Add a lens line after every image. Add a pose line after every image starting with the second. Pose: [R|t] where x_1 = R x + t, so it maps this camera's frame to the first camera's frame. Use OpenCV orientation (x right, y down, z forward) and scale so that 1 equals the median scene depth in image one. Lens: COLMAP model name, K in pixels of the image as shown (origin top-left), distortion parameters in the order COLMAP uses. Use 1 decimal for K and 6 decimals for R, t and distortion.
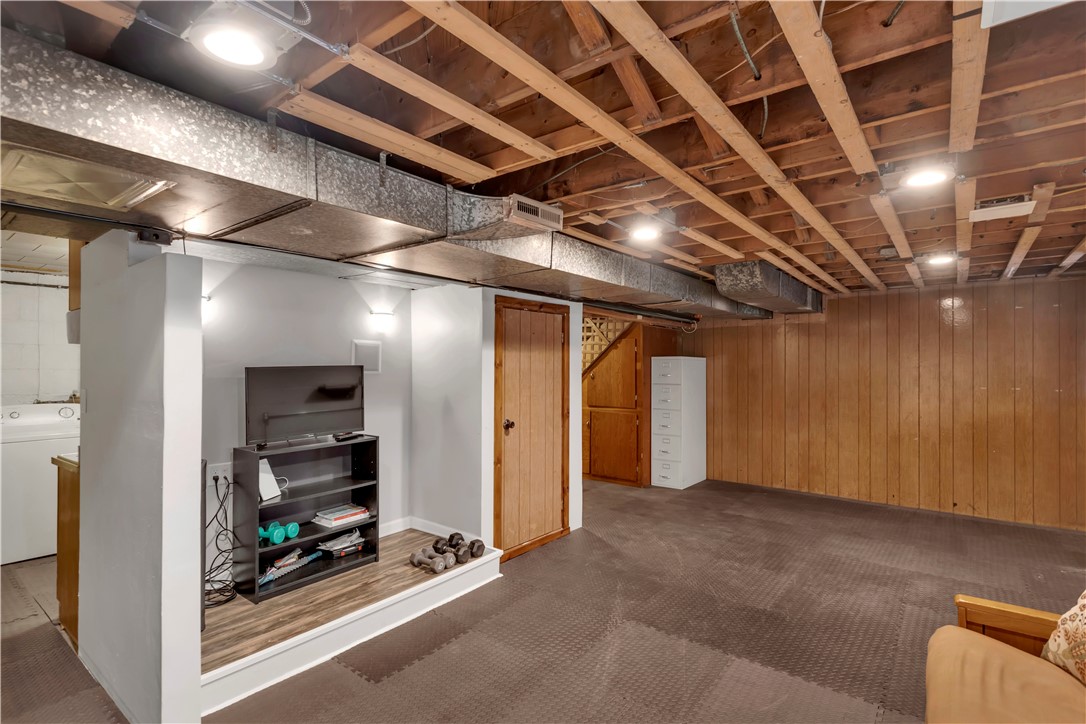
lens RADIAL K [[520.6, 0, 547.2], [0, 520.6, 360.7], [0, 0, 1]] dist [0.003458, 0.001201]
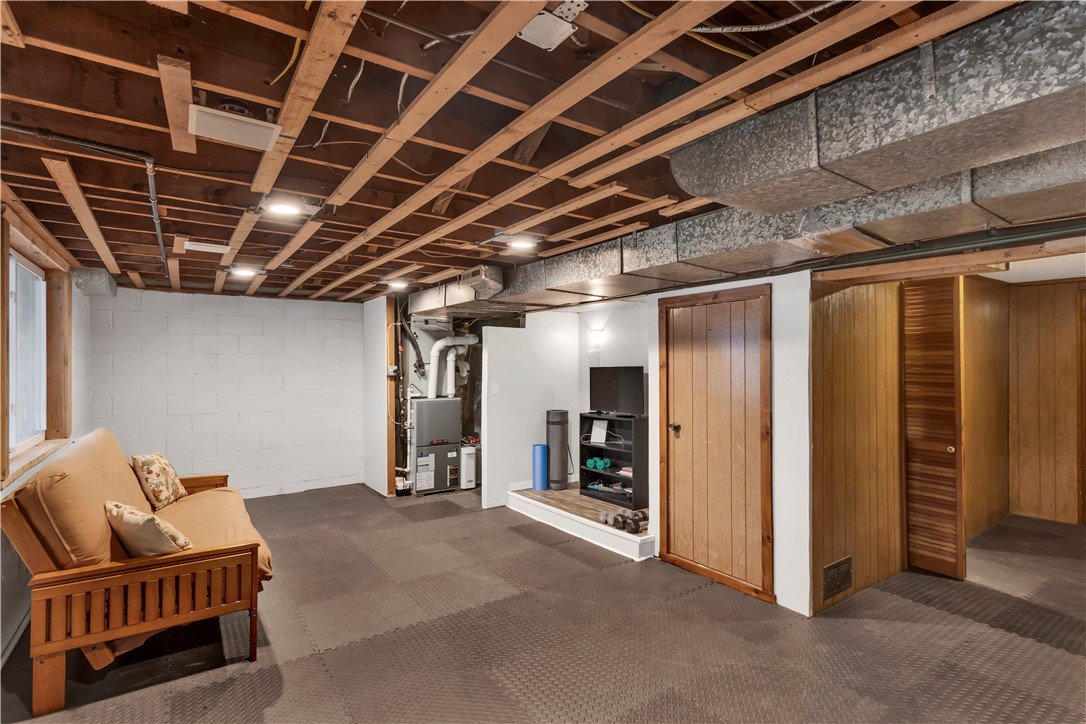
lens RADIAL K [[520.6, 0, 547.2], [0, 520.6, 360.7], [0, 0, 1]] dist [0.003458, 0.001201]
pose [[-0.285056, -0.011434, -0.958443, 0.929722], [0.008074, 0.999865, -0.014330, 0.010271], [0.958477, -0.011824, -0.284926, 1.046202]]
